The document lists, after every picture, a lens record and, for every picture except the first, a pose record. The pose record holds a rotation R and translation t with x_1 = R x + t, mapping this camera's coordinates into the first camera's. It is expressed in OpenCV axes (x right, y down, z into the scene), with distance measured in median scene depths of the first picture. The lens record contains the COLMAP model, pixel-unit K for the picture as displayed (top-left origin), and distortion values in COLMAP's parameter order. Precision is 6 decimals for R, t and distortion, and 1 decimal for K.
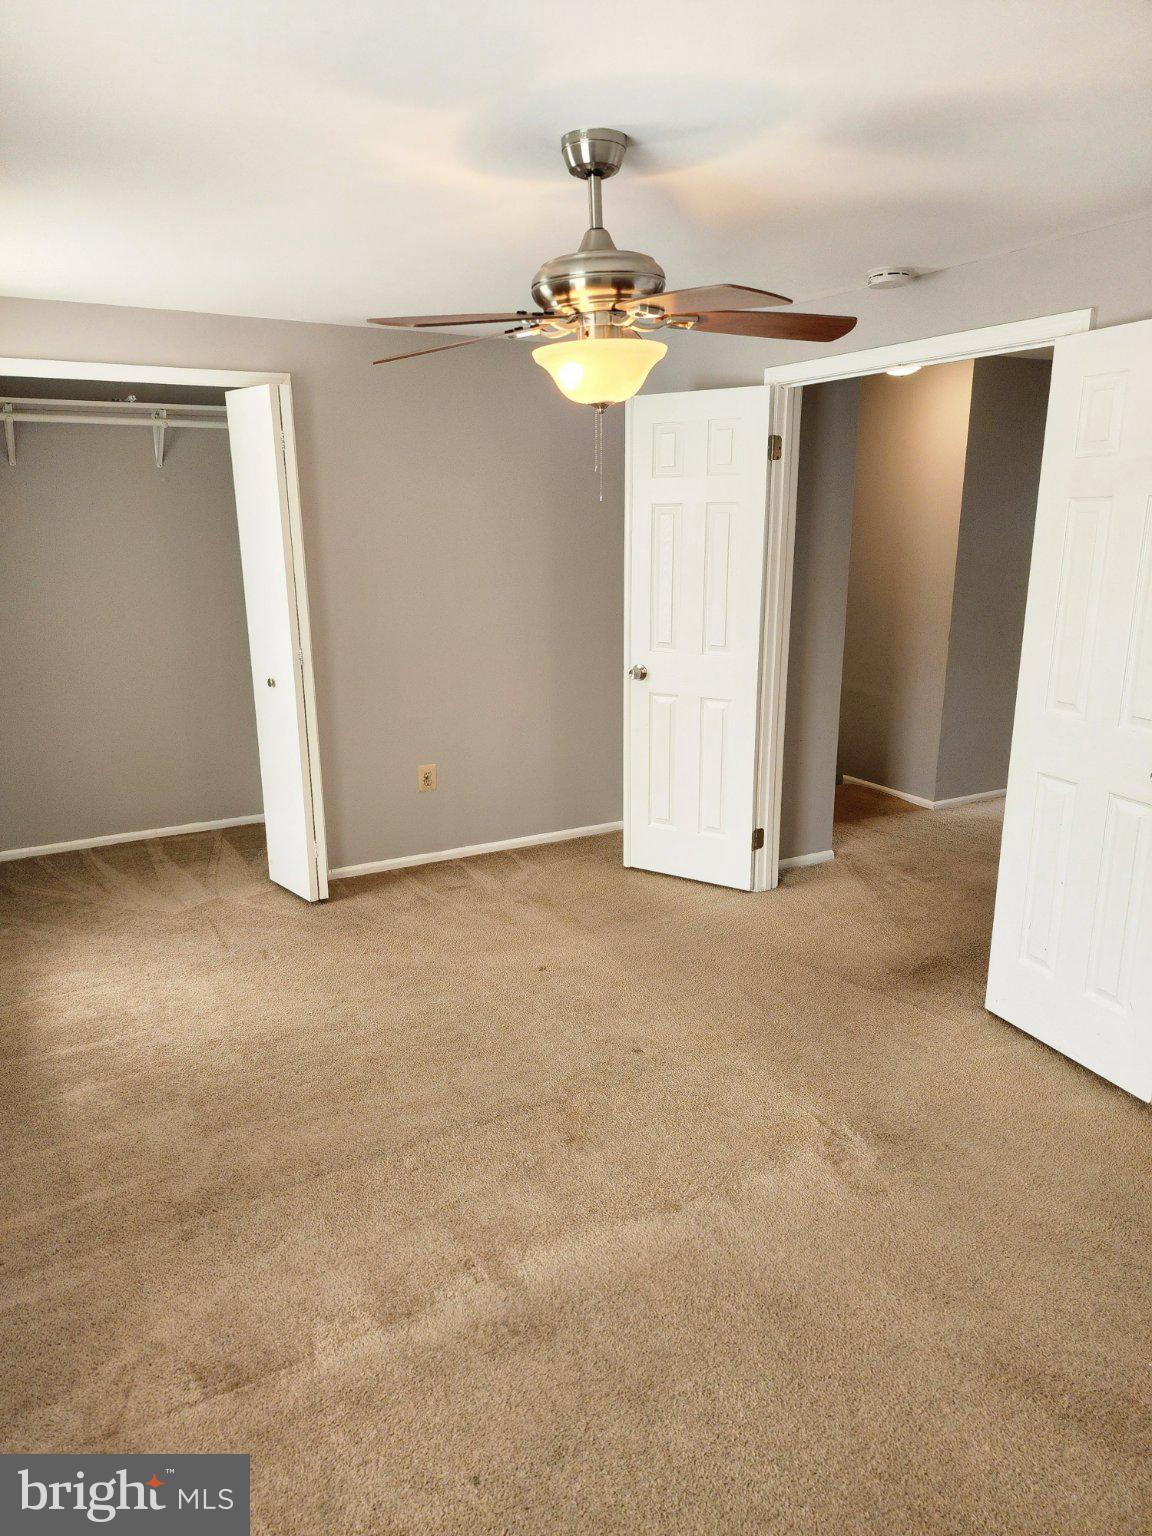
lens RADIAL K [[1022.4, 0, 563.1], [0, 1022.4, 776.4], [0, 0, 1]] dist [0.058209, -0.047613]
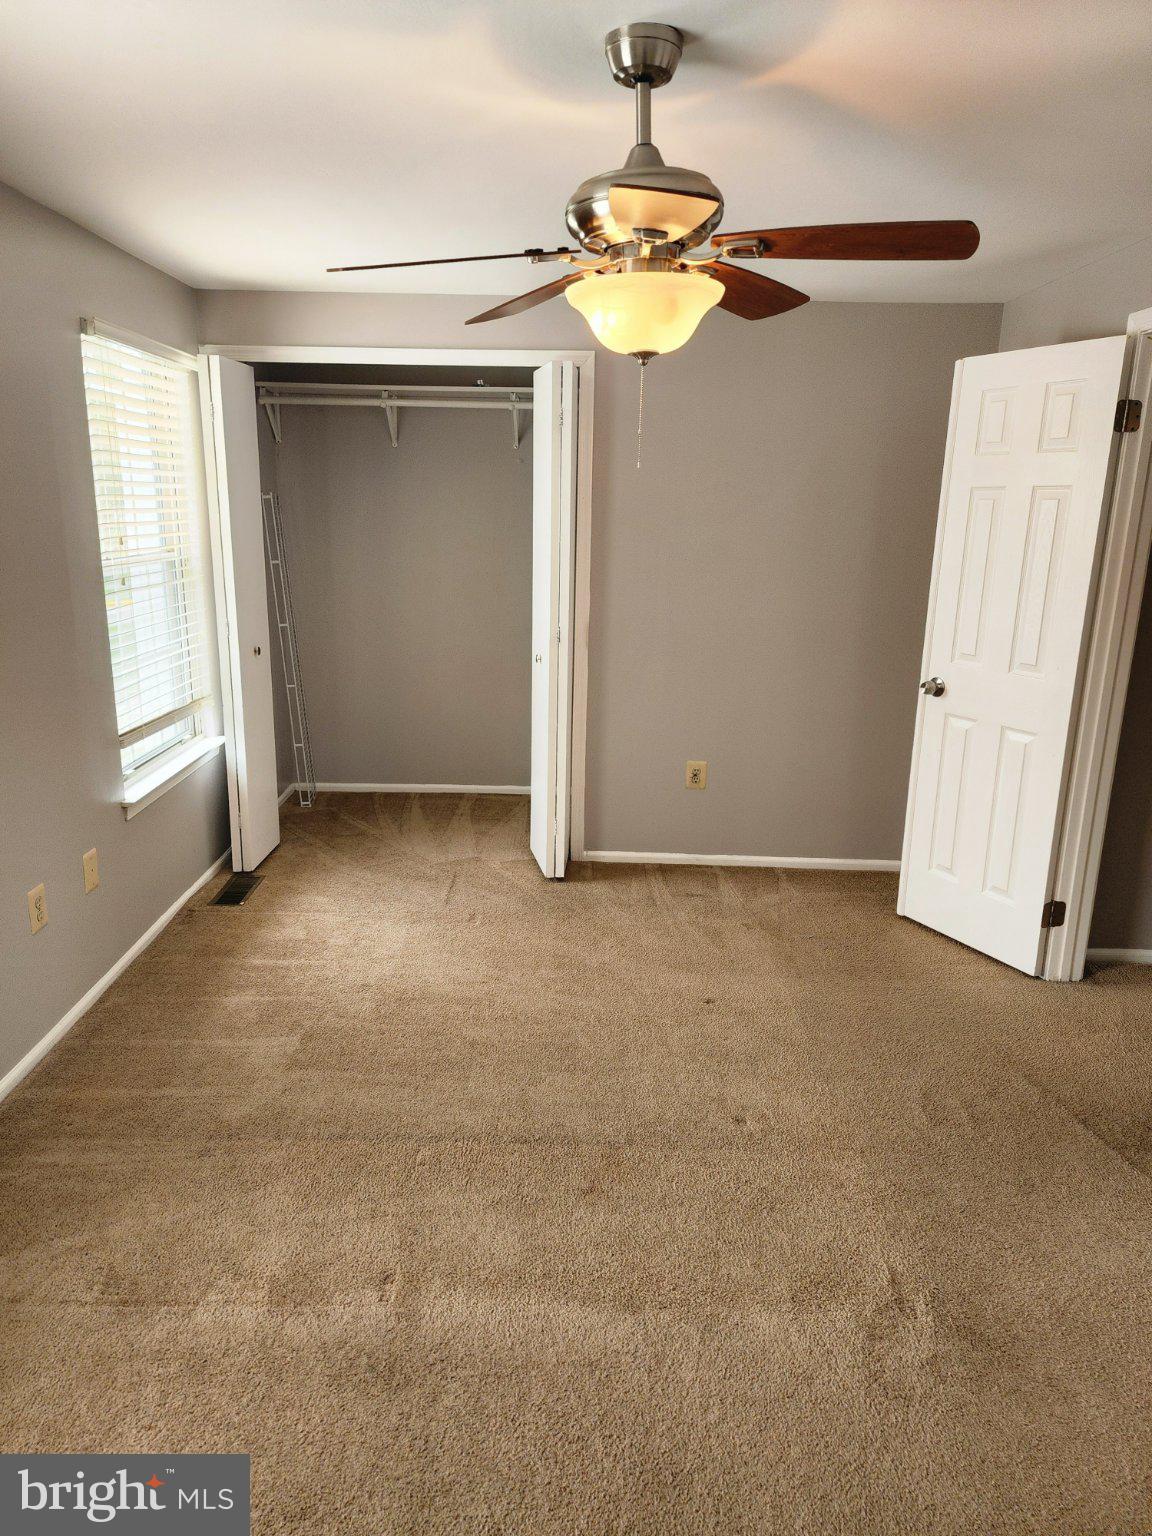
lens RADIAL K [[1022.4, 0, 569.0], [0, 1022.4, 764.3], [0, 0, 1]] dist [0.058209, -0.047613]
pose [[0.872181, 0.146034, -0.466877, 0.305633], [-0.148667, 0.988388, 0.031429, -0.030877], [0.466045, 0.041997, 0.883764, 0.165205]]
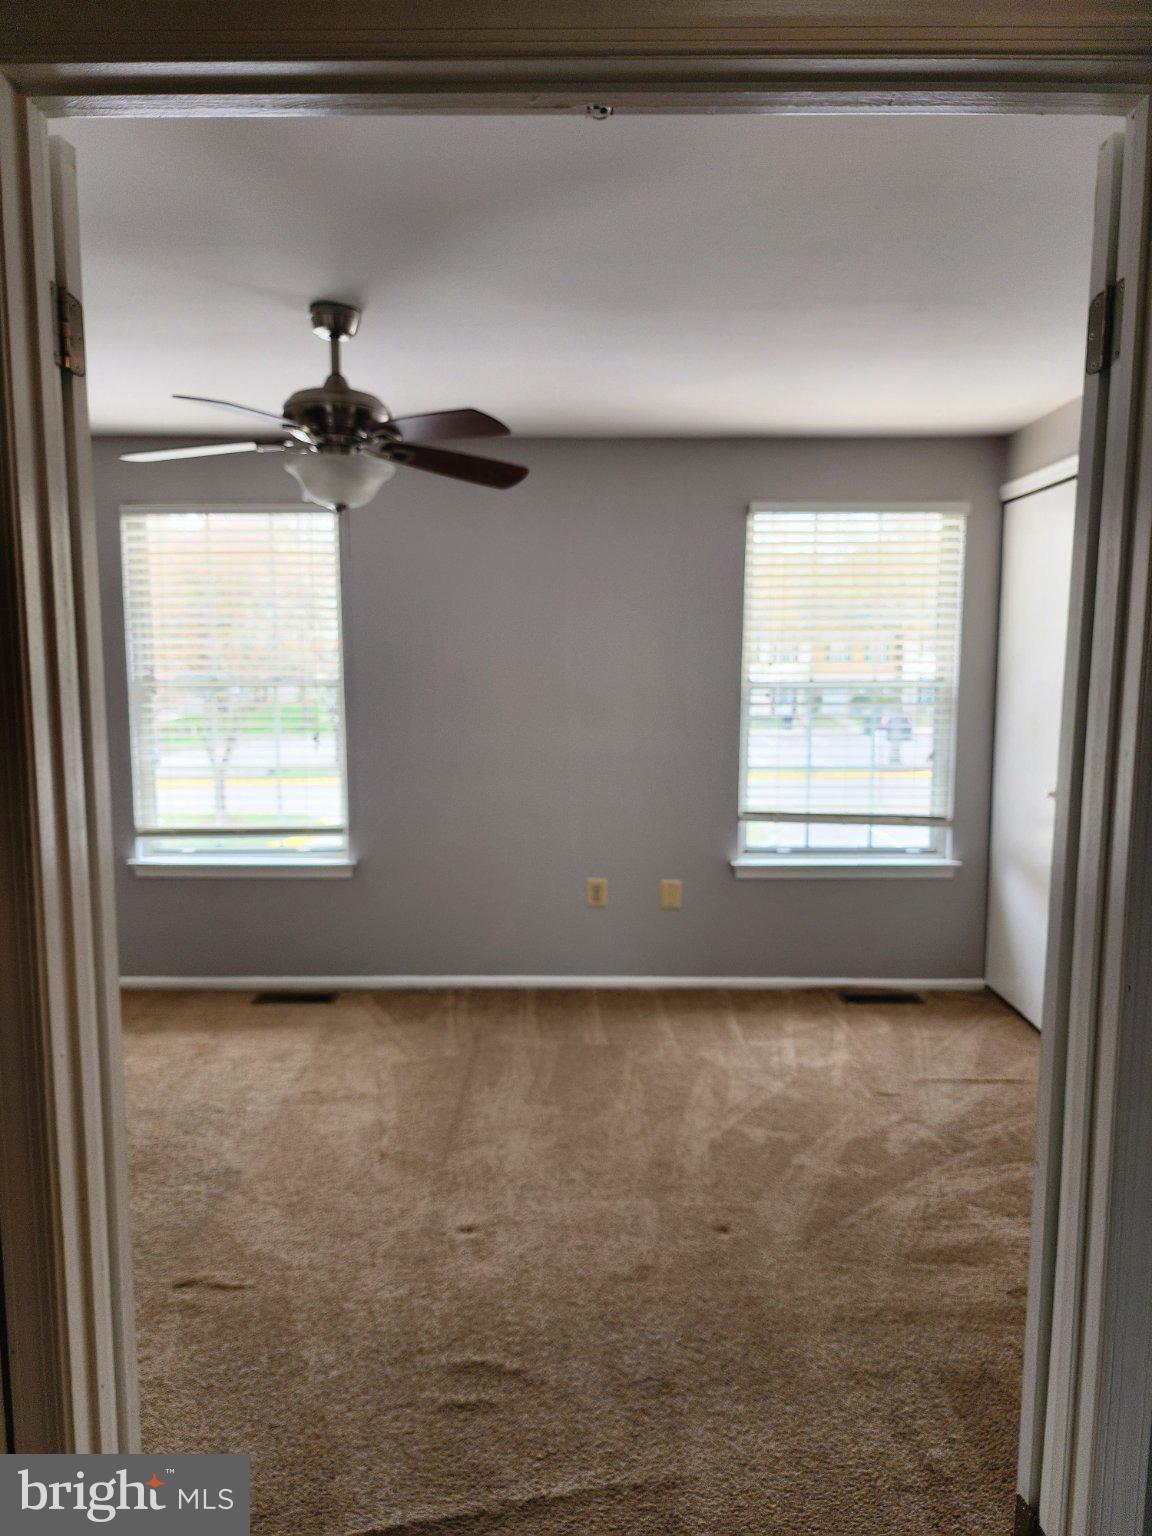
lens RADIAL K [[1022.4, 0, 573.8], [0, 1022.4, 772.4], [0, 0, 1]] dist [0.058209, -0.047613]
pose [[-0.497155, 0.100620, -0.861808, 0.706606], [-0.212308, 0.948952, 0.233270, -0.291450], [0.841286, 0.298940, -0.450414, 1.333690]]
